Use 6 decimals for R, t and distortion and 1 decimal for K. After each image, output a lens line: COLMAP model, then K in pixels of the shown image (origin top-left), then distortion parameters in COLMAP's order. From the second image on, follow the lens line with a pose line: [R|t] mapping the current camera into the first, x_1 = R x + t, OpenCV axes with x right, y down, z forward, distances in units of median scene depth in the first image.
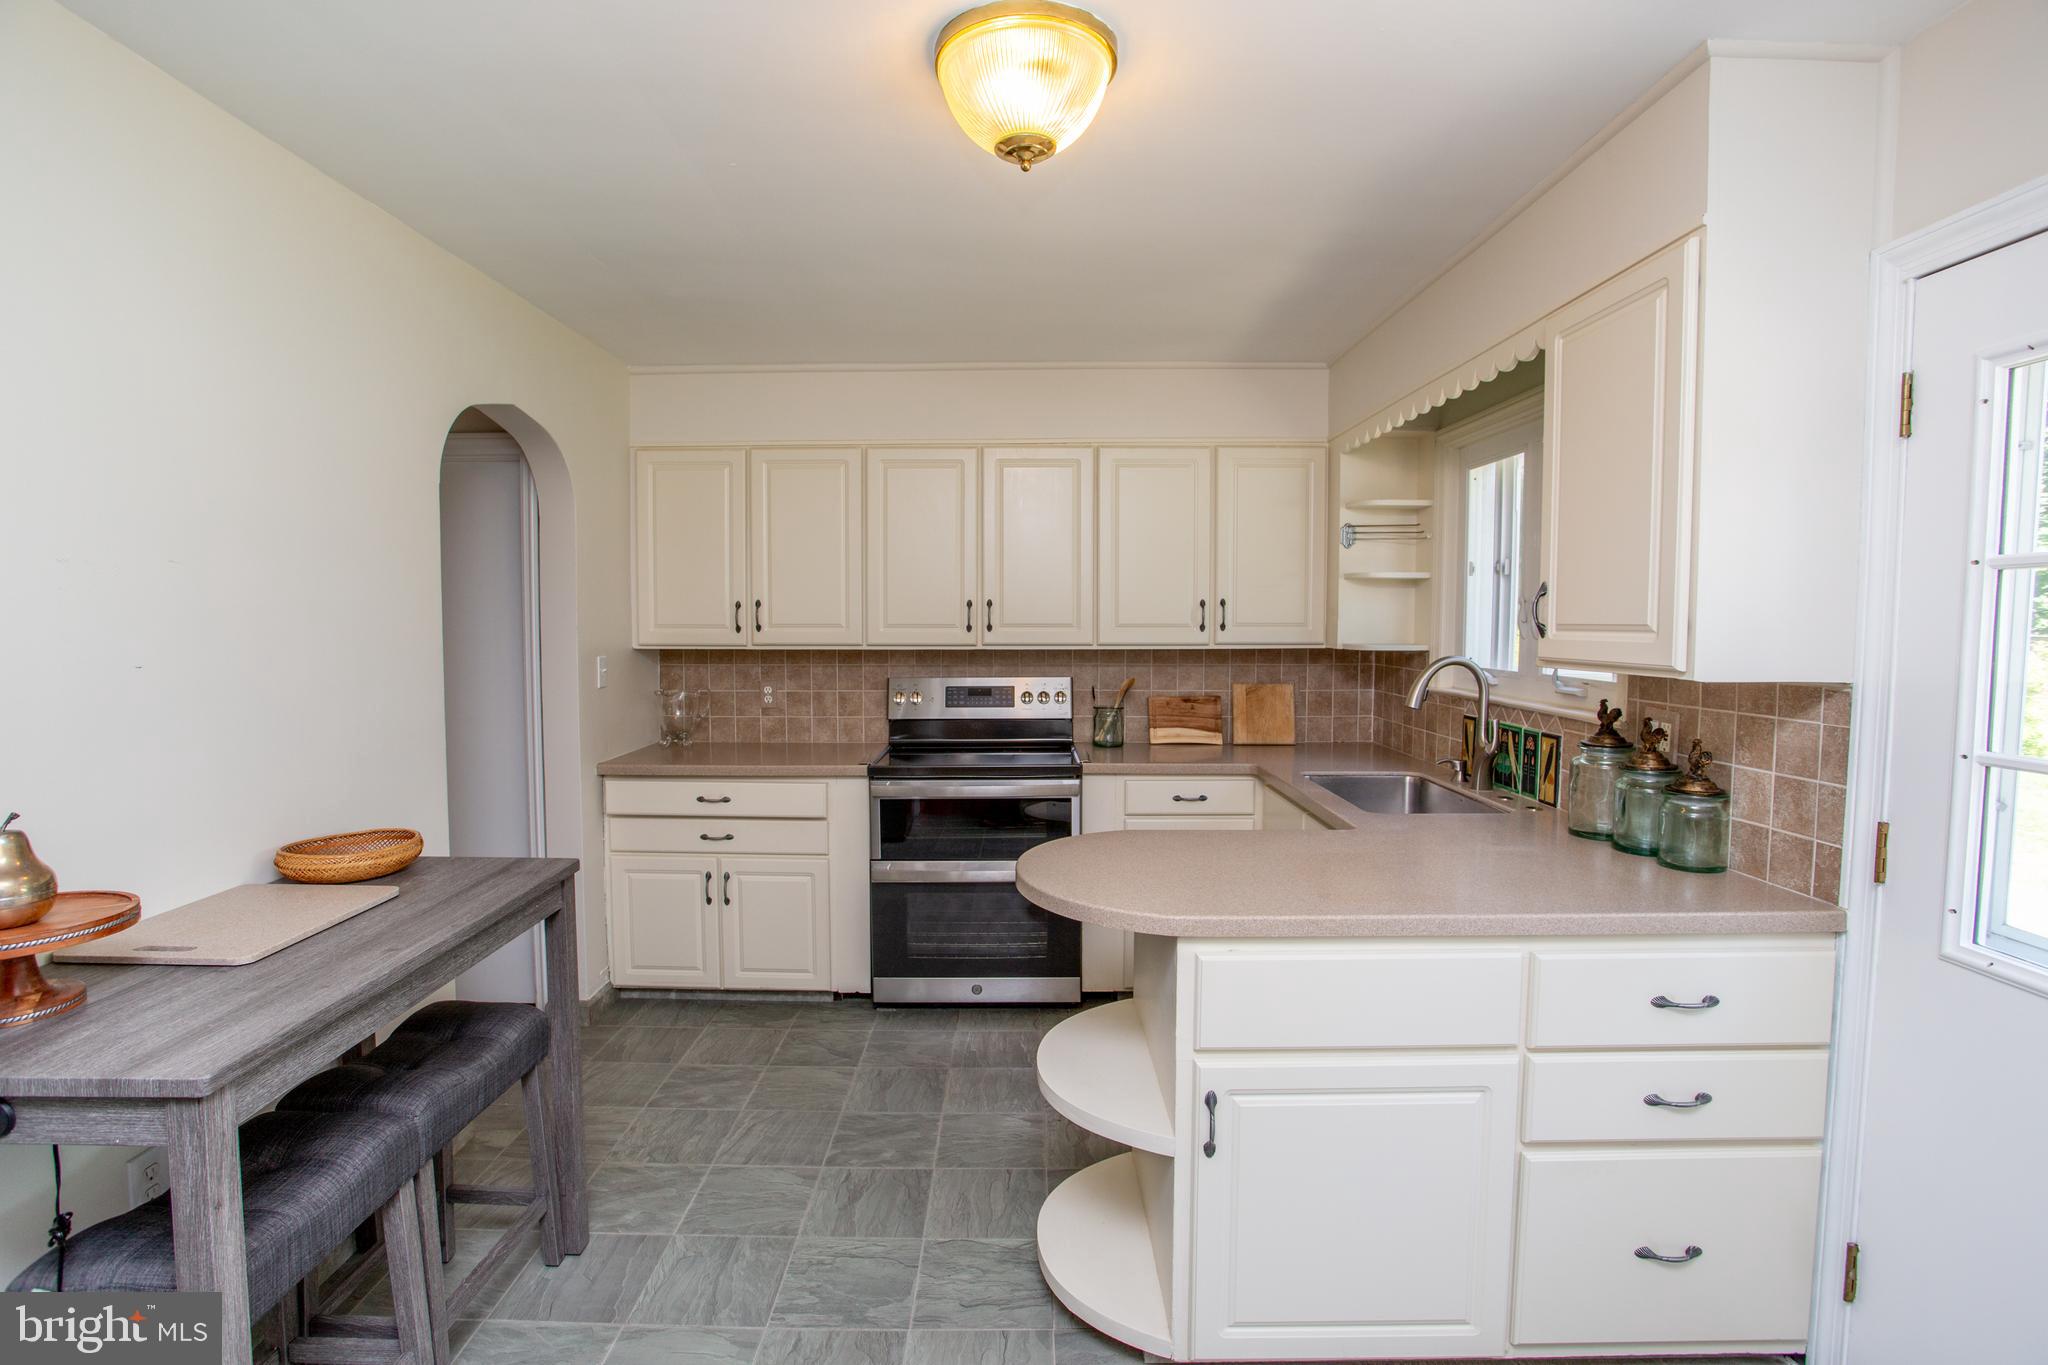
lens RADIAL K [[991.9, 0, 1004.2], [0, 991.9, 675.5], [0, 0, 1]] dist [-0.053719, 0.011940]
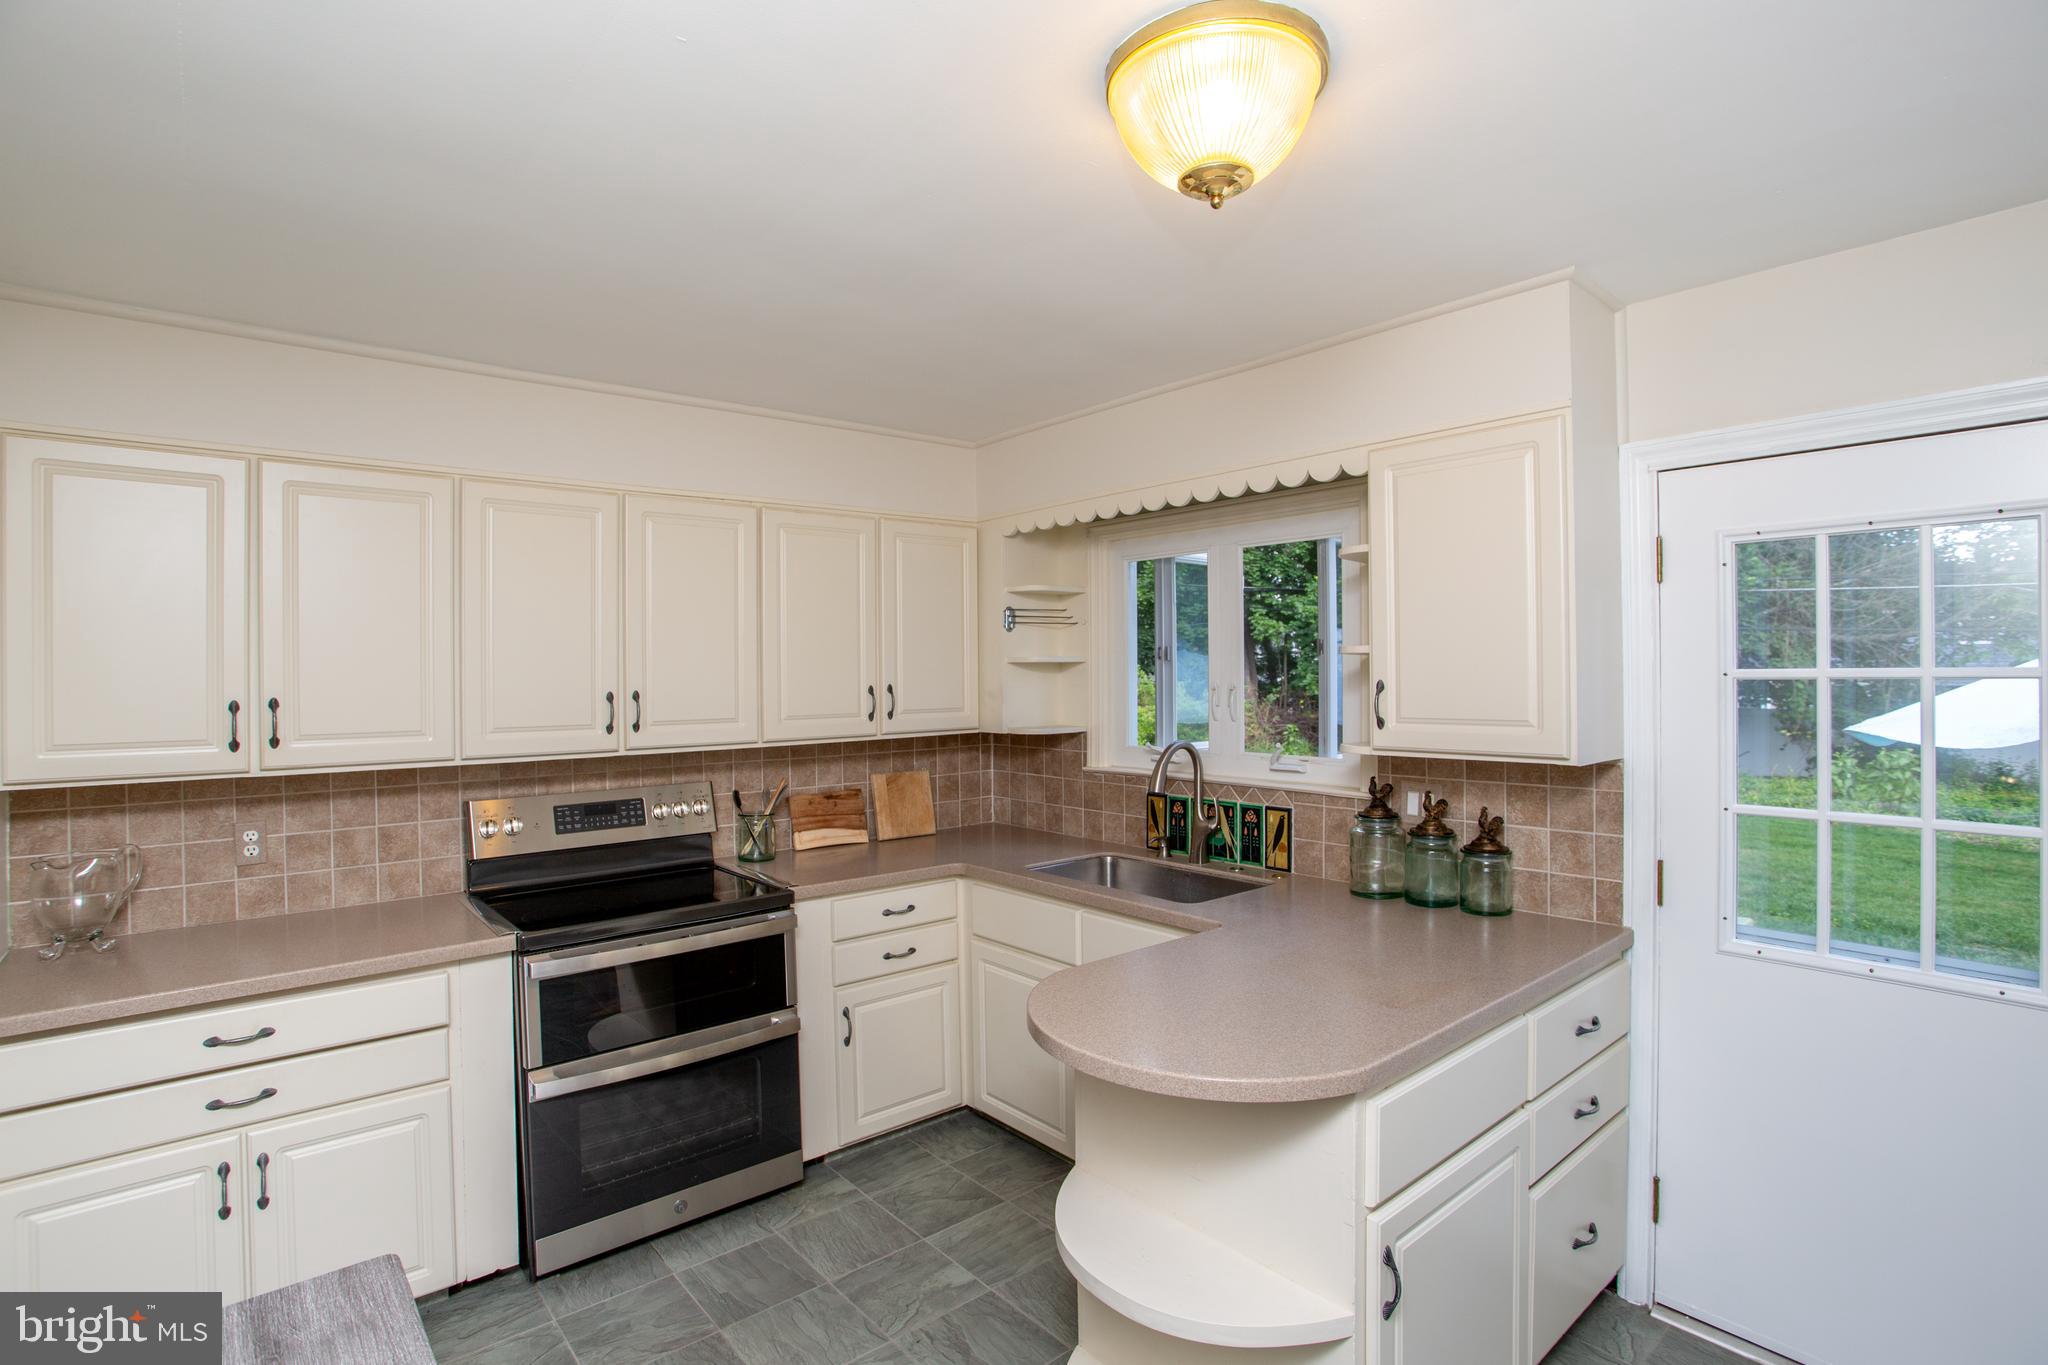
lens RADIAL K [[991.9, 0, 1020.9], [0, 991.9, 677.2], [0, 0, 1]] dist [-0.053719, 0.011940]
pose [[0.756078, -0.009679, 0.654410, -0.311032], [0.048449, 0.997975, -0.041214, -0.043529], [-0.652686, 0.062867, 0.755016, 0.243317]]
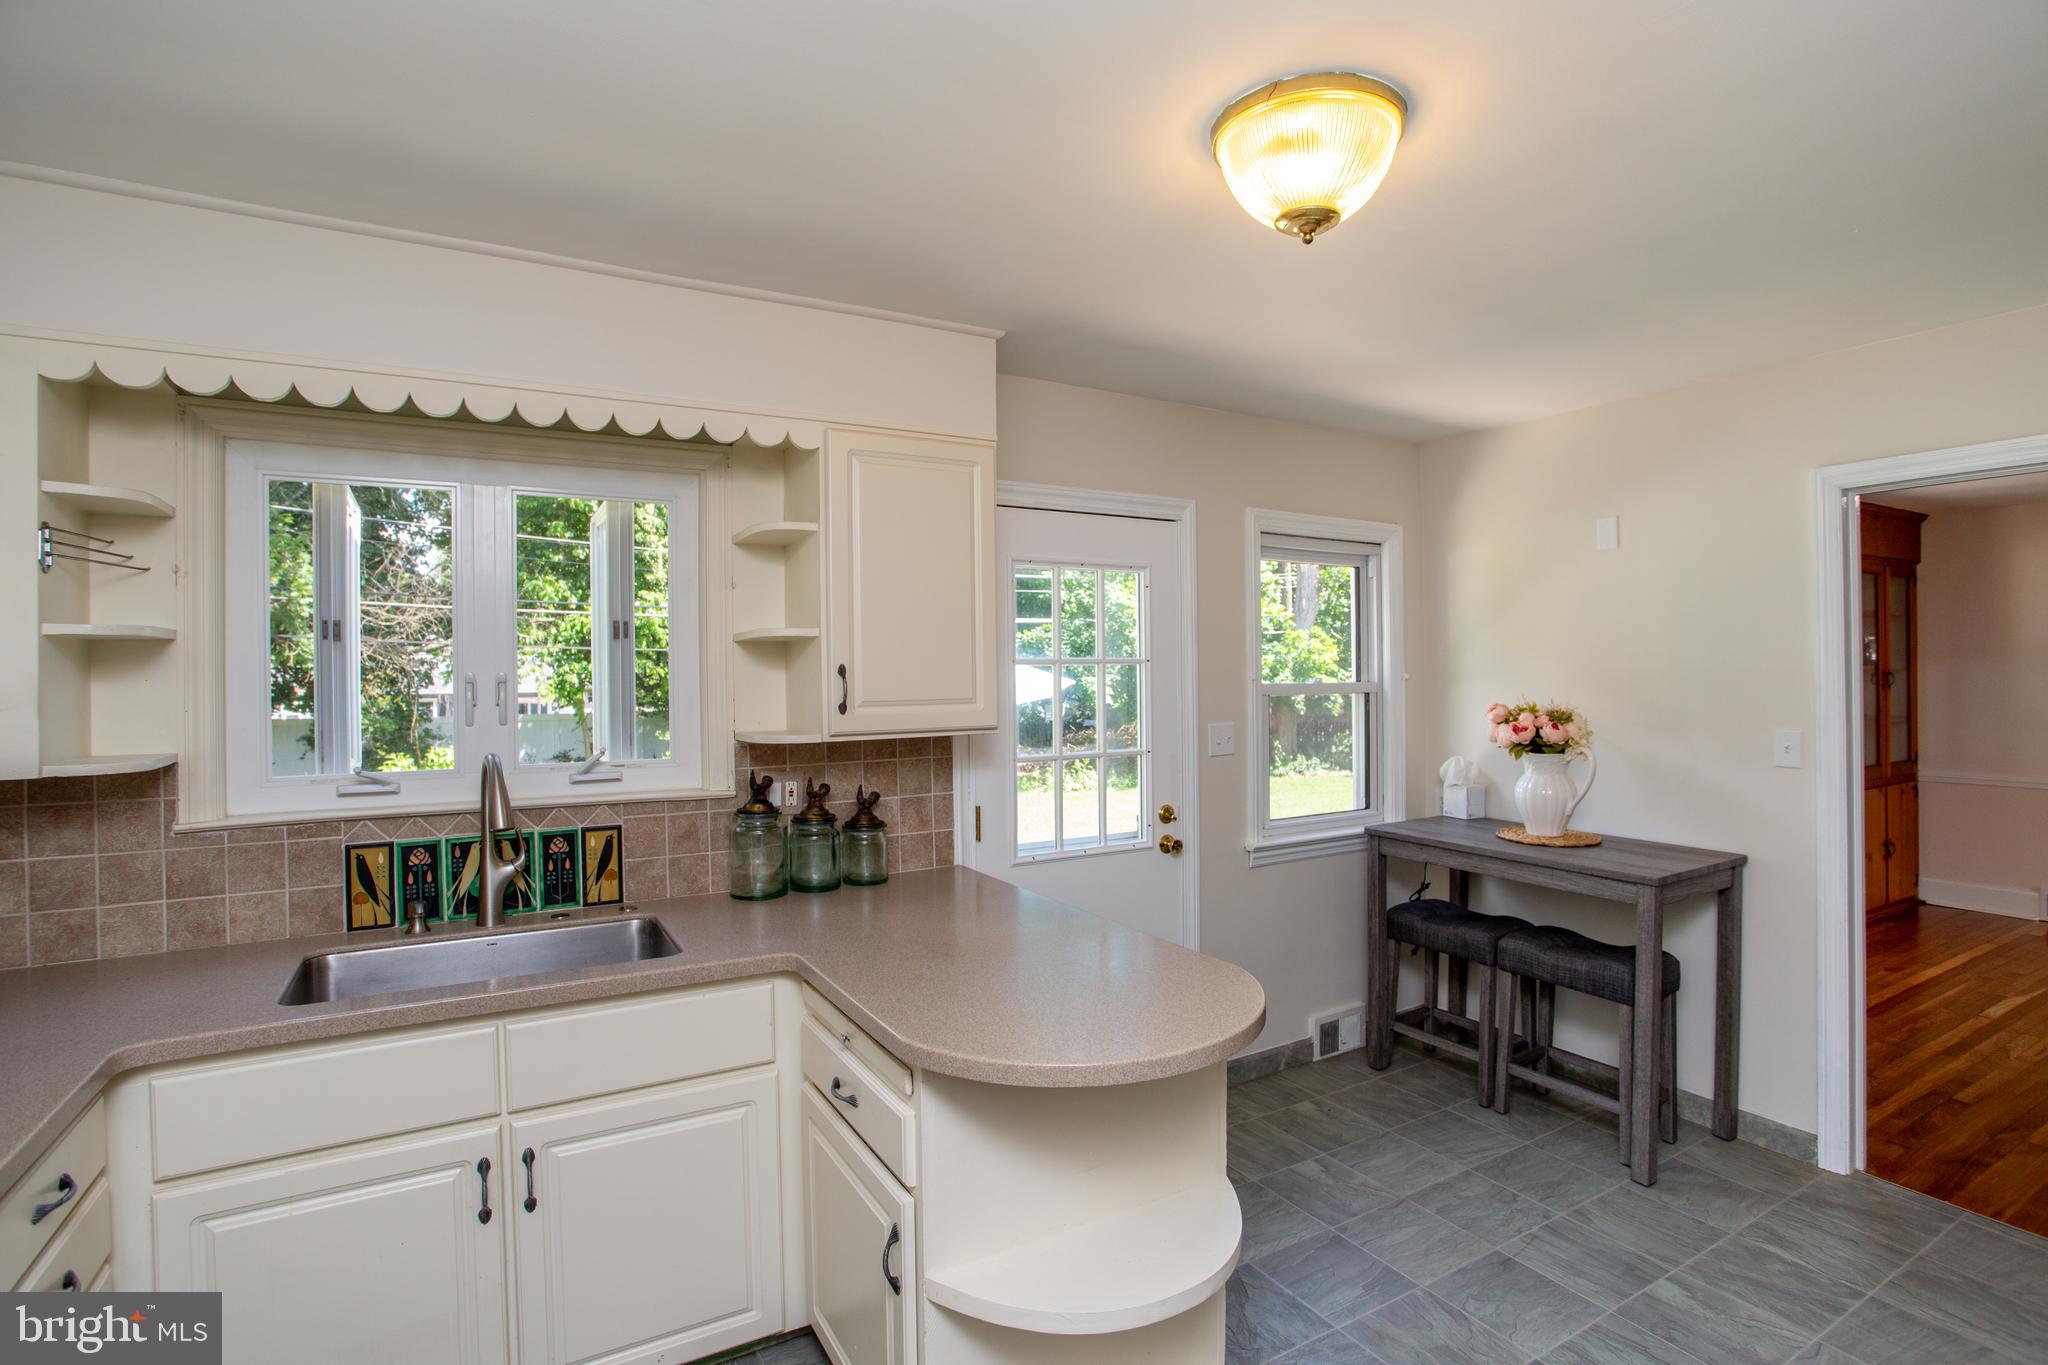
lens RADIAL K [[991.9, 0, 989.4], [0, 991.9, 691.1], [0, 0, 1]] dist [-0.053719, 0.011940]
pose [[-0.492888, -0.013603, 0.869986, -0.310445], [0.060080, 0.996959, 0.049627, -0.067303], [-0.868016, 0.076730, -0.490572, 0.850592]]
